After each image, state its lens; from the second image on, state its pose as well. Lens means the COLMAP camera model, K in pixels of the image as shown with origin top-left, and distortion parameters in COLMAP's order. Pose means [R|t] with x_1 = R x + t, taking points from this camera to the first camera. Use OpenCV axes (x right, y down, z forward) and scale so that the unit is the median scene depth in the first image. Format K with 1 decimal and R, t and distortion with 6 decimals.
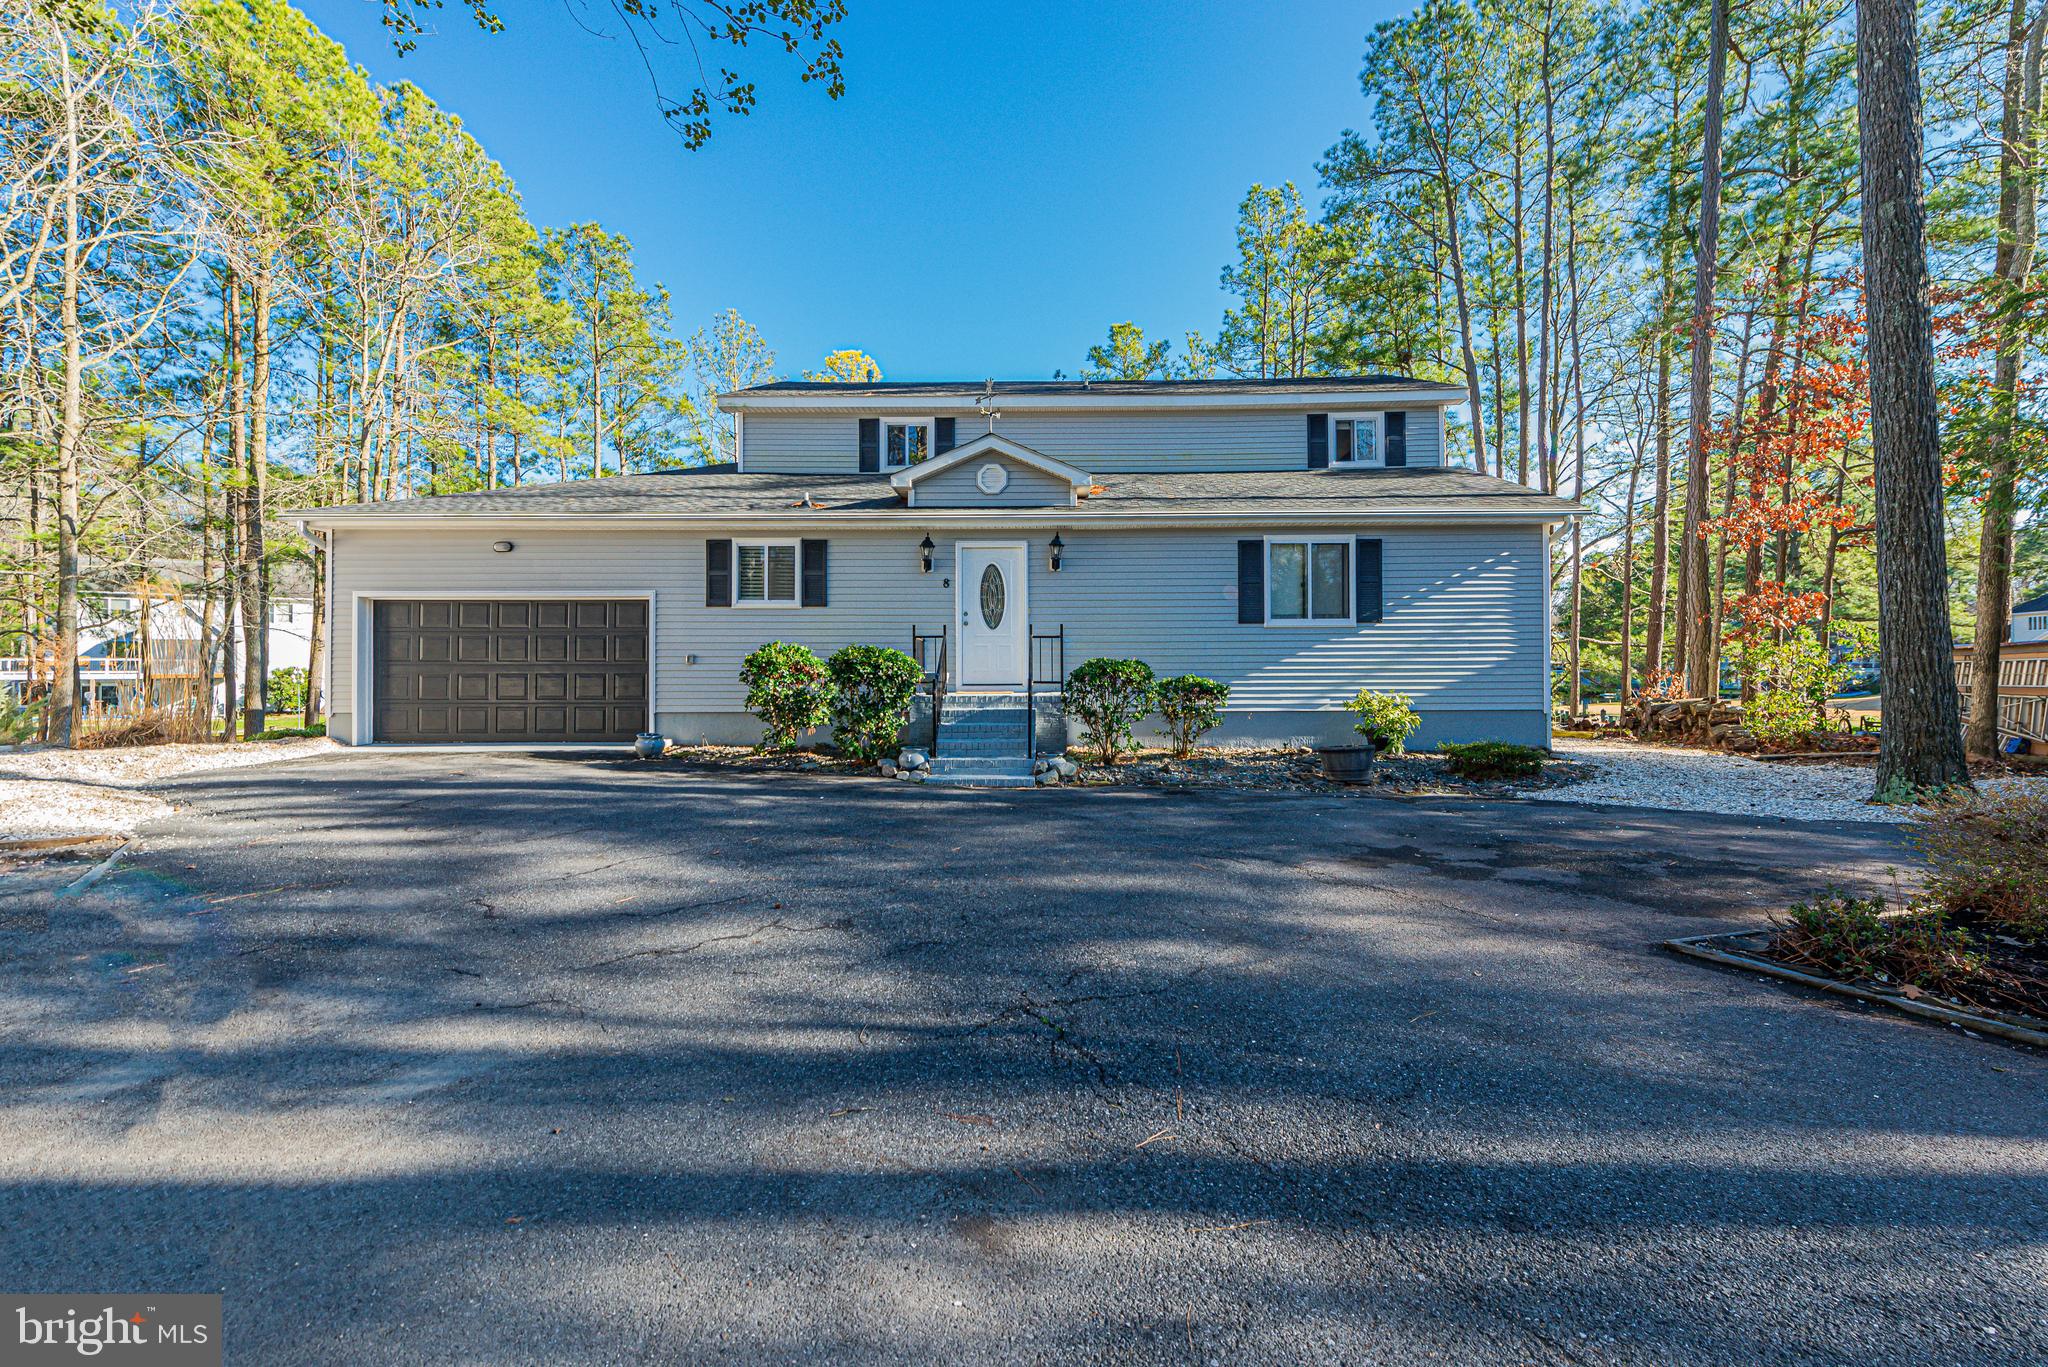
lens RADIAL K [[815.2, 0, 1027.5], [0, 815.2, 673.0], [0, 0, 1]] dist [0.013875, -0.003500]
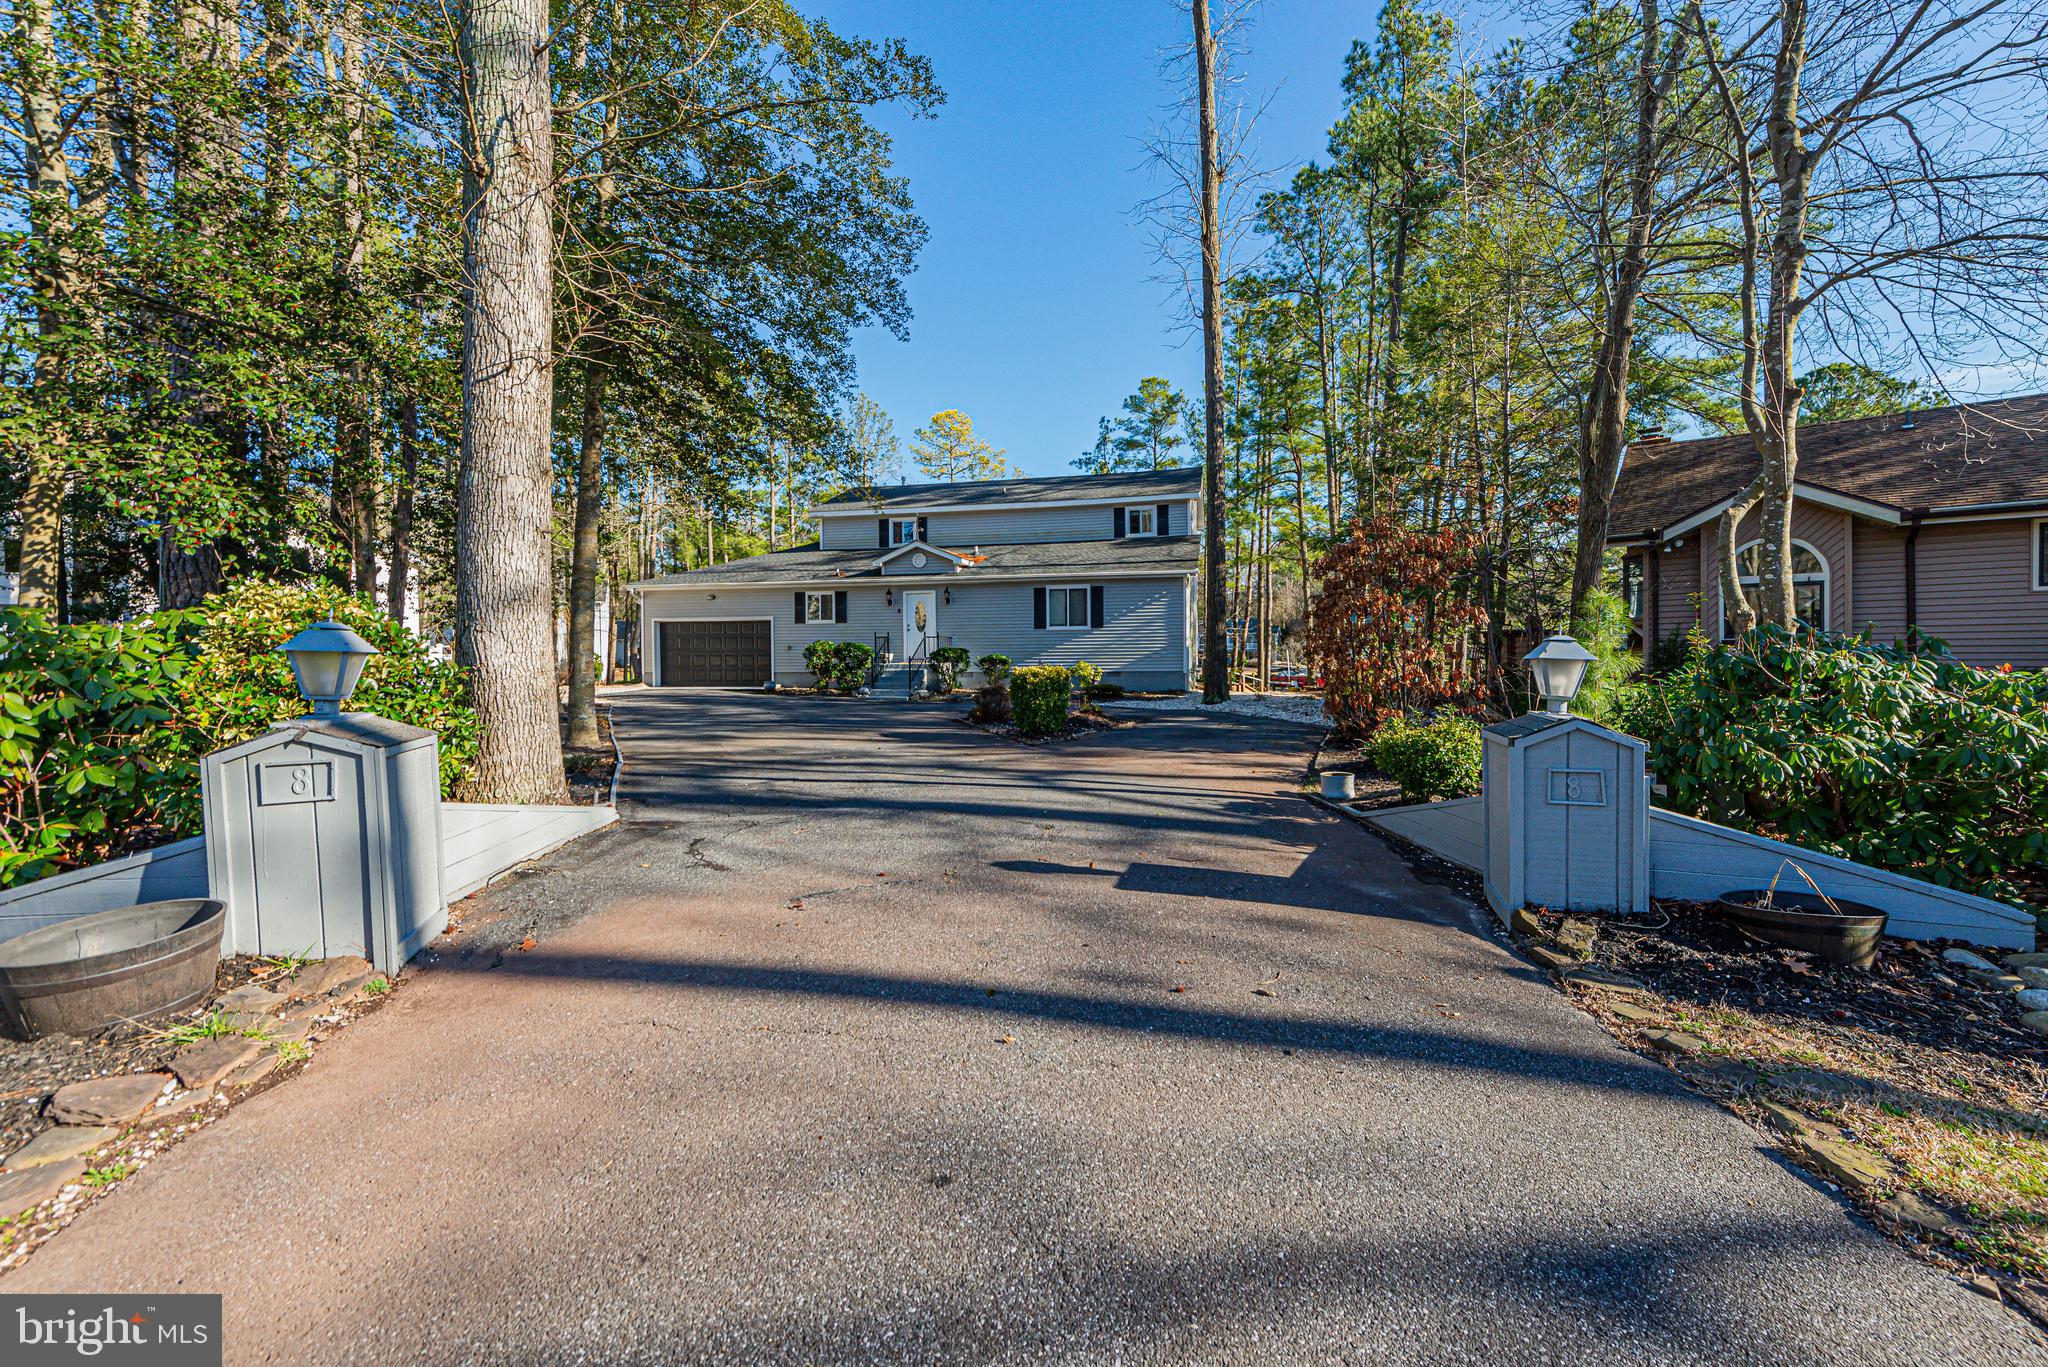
lens RADIAL K [[815.2, 0, 1021.8], [0, 815.2, 687.2], [0, 0, 1]] dist [0.013875, -0.003500]
pose [[0.976762, 0.005136, -0.214264, 0.664628], [0.002929, 0.999300, 0.037303, 0.009185], [0.214306, -0.037064, 0.976063, -0.997464]]
